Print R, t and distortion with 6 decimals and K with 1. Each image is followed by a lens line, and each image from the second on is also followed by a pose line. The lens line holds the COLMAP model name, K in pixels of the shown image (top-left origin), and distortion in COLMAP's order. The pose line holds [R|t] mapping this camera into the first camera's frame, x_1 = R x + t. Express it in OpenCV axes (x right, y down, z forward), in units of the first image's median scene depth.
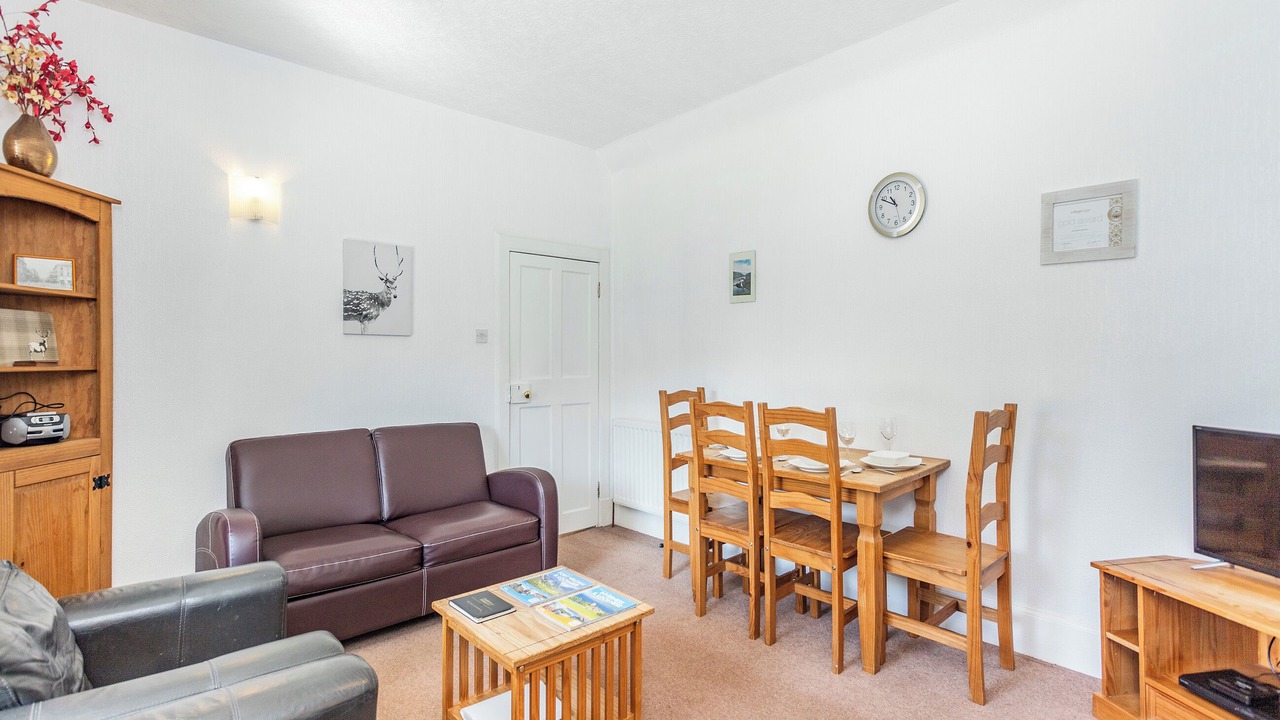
lens RADIAL K [[608.9, 0, 640.0], [0, 608.9, 360.0], [0, 0, 1]] dist [0.000826, 0.000244]
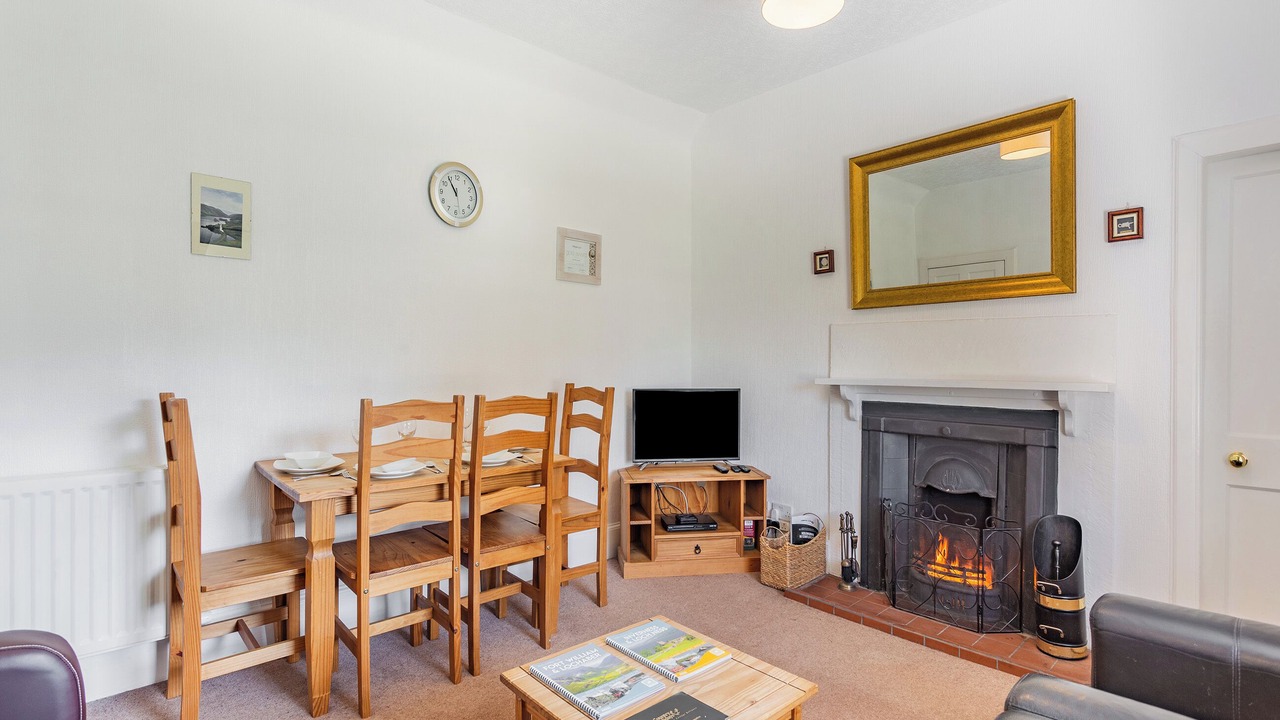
lens RADIAL K [[608.9, 0, 640.0], [0, 608.9, 360.0], [0, 0, 1]] dist [0.000826, 0.000244]
pose [[0.016944, -0.001653, 0.999855, -0.690009], [-0.001642, 0.999997, 0.001681, 0.020141], [-0.999855, -0.001670, 0.016941, 0.794157]]
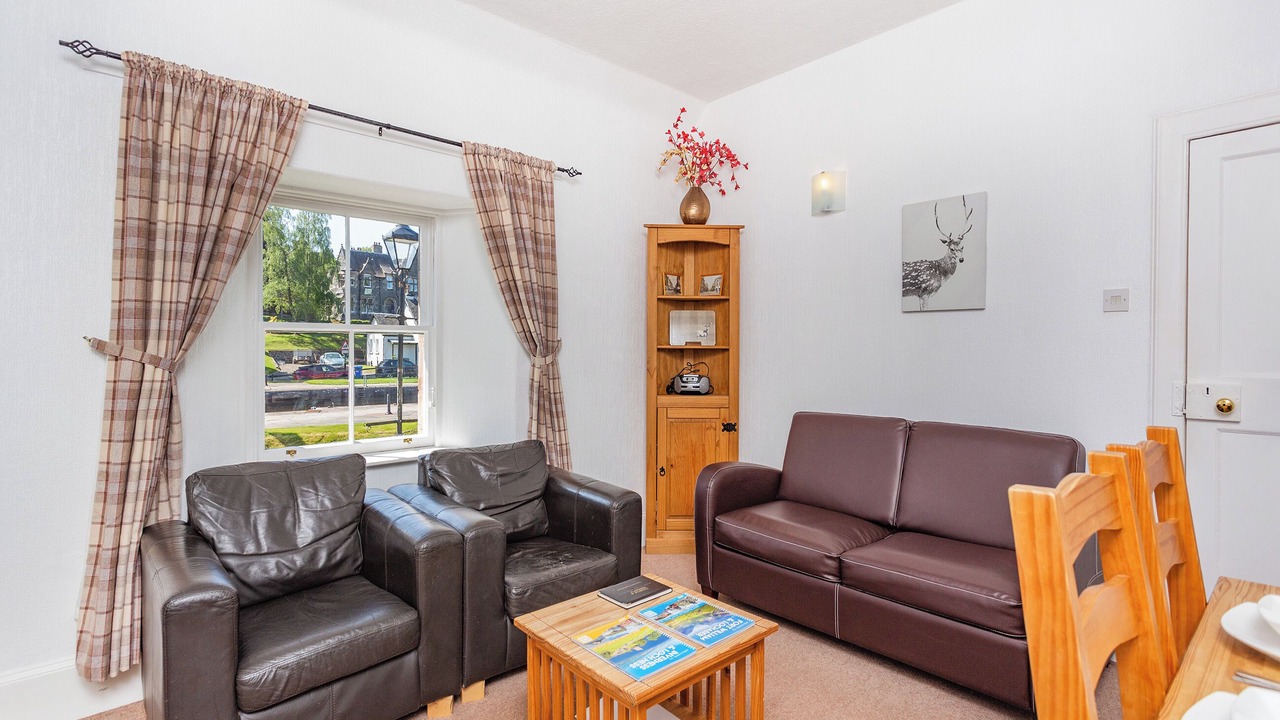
lens RADIAL K [[619.1, 0, 640.0], [0, 619.1, 360.0], [0, 0, 1]] dist [-0.001648, -0.000176]
pose [[-0.017145, 0.019477, -0.999663, 0.550415], [-0.003213, 0.999804, 0.019535, 0.014959], [0.999848, 0.003547, -0.017079, 0.793794]]
